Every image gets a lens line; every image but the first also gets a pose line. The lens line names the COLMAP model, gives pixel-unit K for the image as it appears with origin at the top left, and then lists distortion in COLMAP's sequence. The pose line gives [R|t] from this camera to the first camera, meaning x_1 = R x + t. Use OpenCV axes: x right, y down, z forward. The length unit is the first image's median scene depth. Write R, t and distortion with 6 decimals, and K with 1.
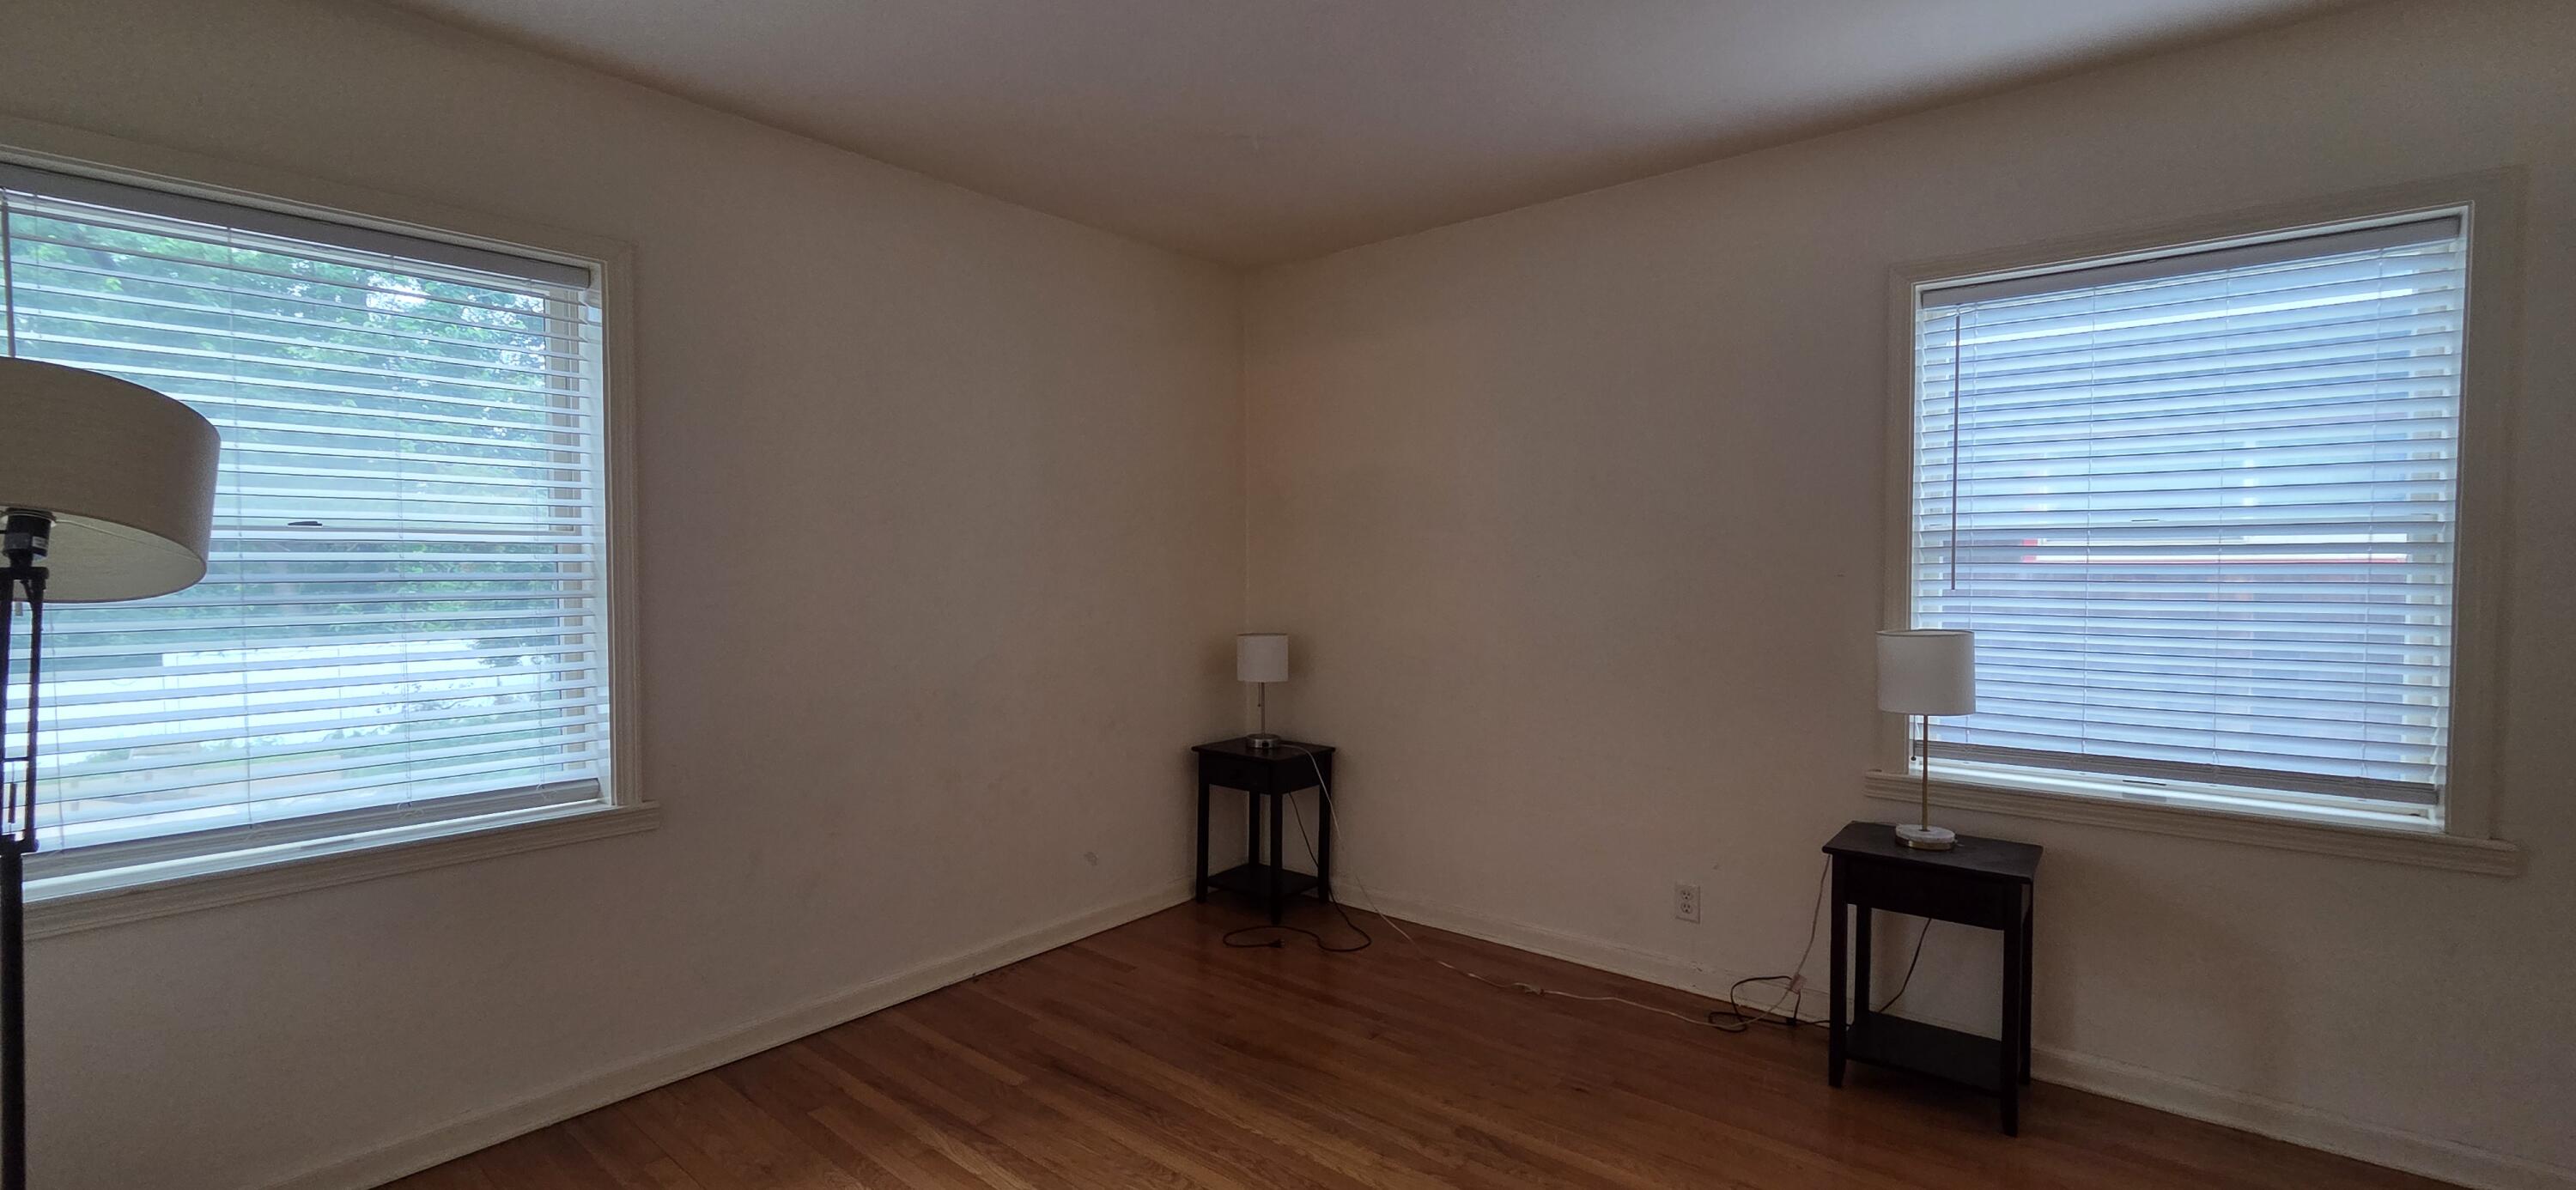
lens RADIAL K [[1056.6, 0, 1281.3], [0, 1056.6, 597.2], [0, 0, 1]] dist [0.003464, -0.000481]
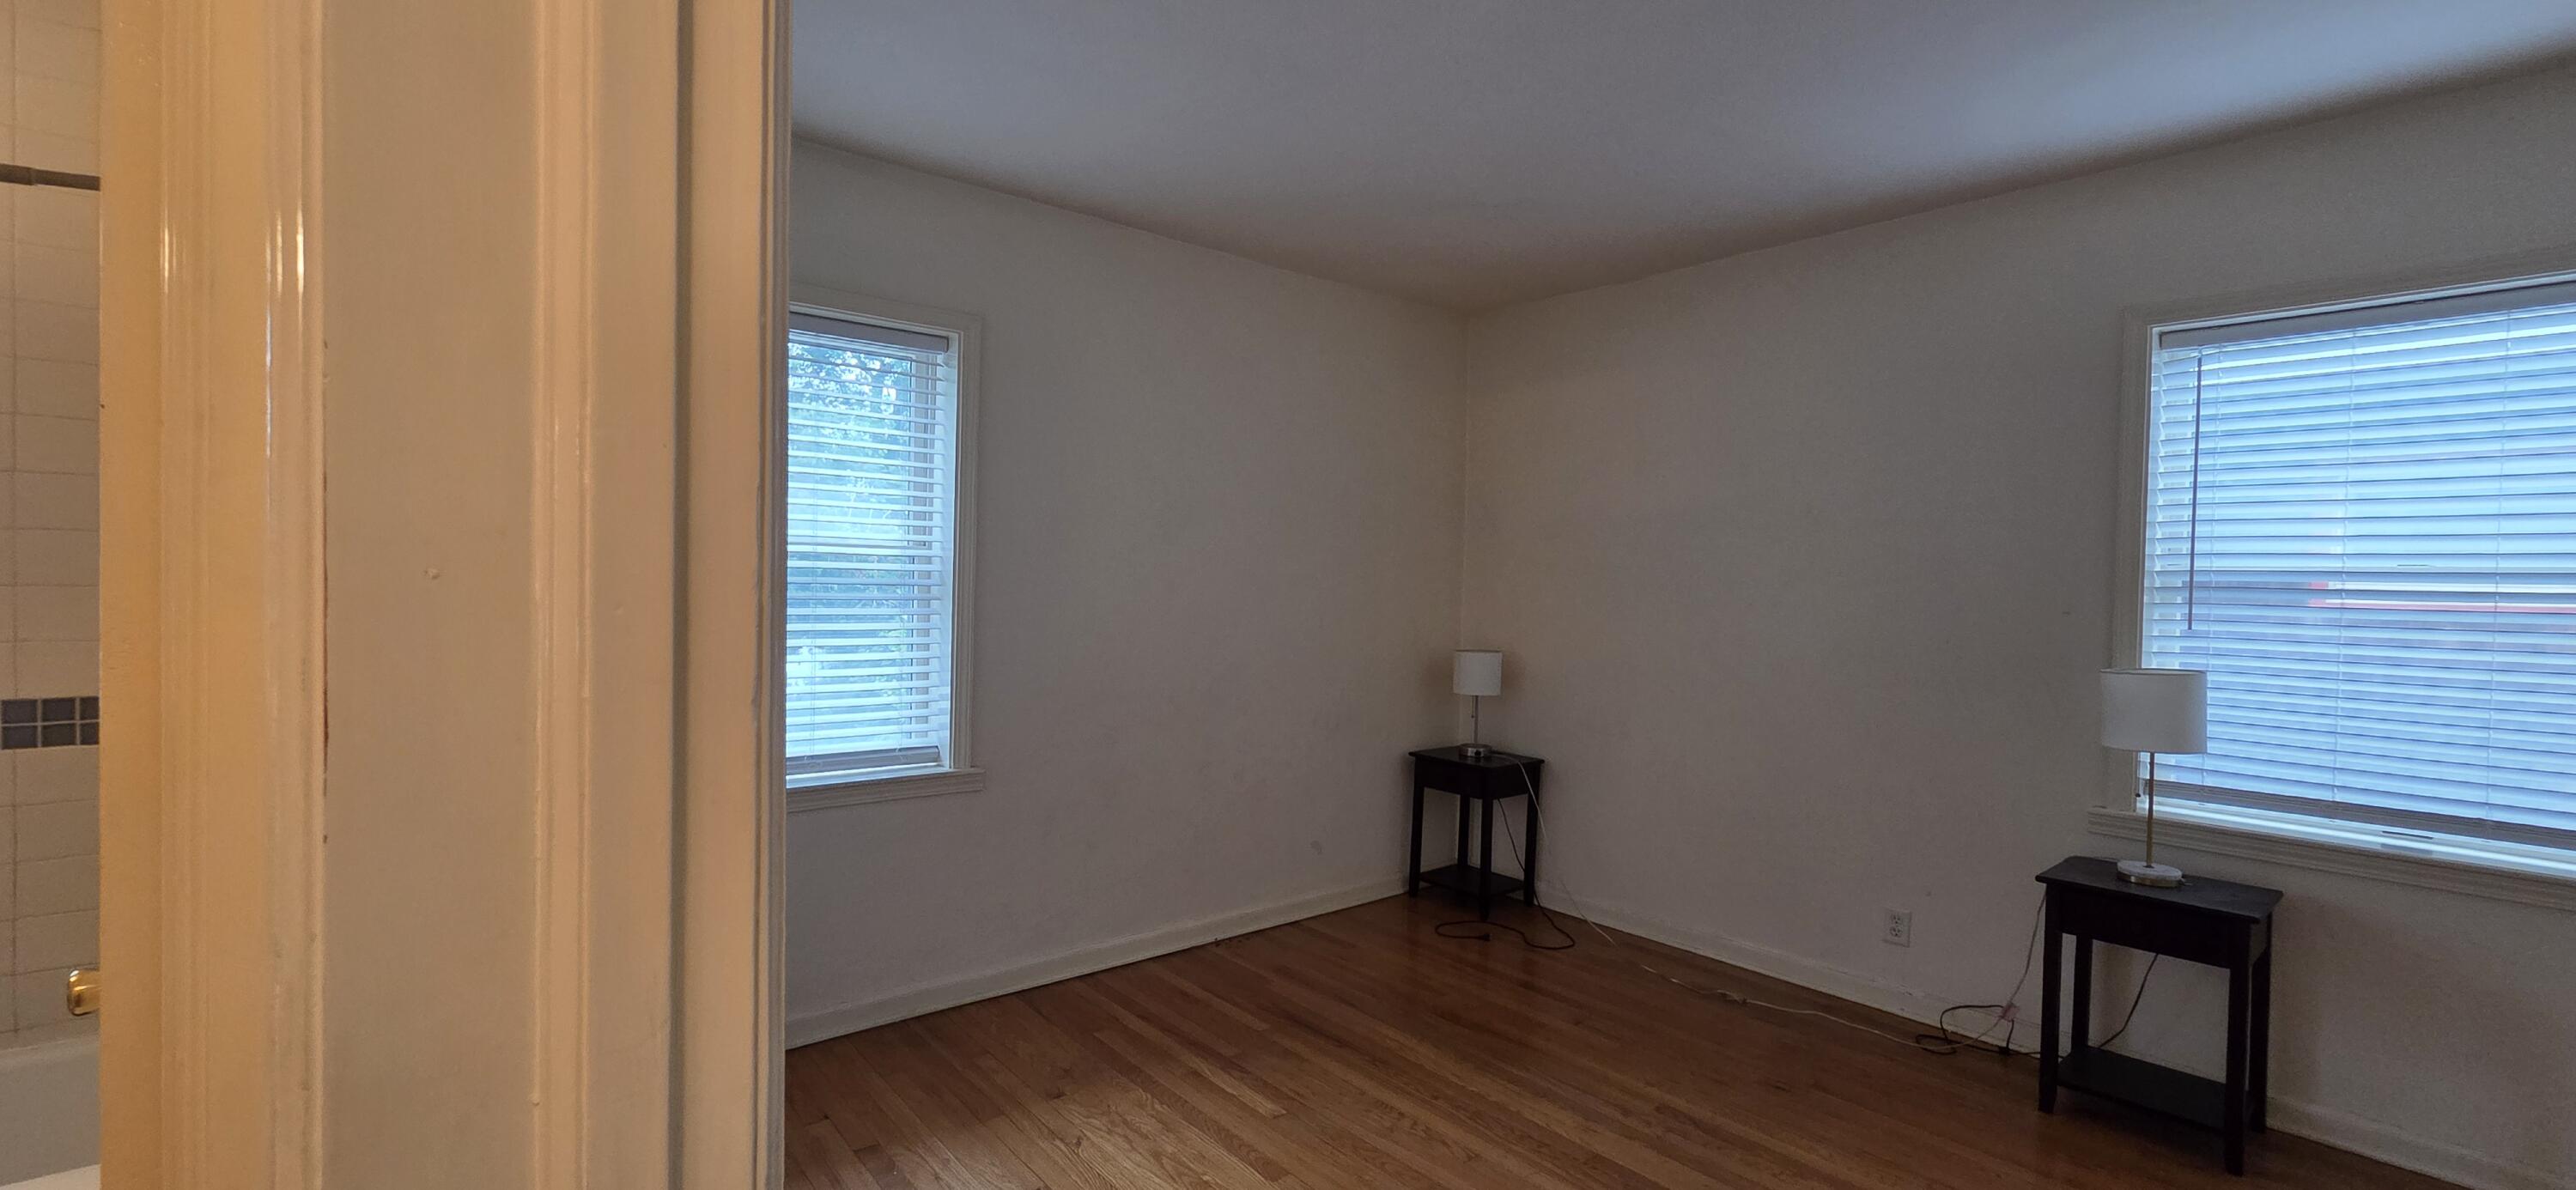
lens RADIAL K [[1056.6, 0, 1283.8], [0, 1056.6, 595.8], [0, 0, 1]] dist [0.003464, -0.000481]
pose [[0.983454, 0.027253, -0.179095, -0.030546], [-0.030459, 0.999421, -0.015171, 0.001897], [0.178578, 0.020374, 0.983715, -0.147266]]
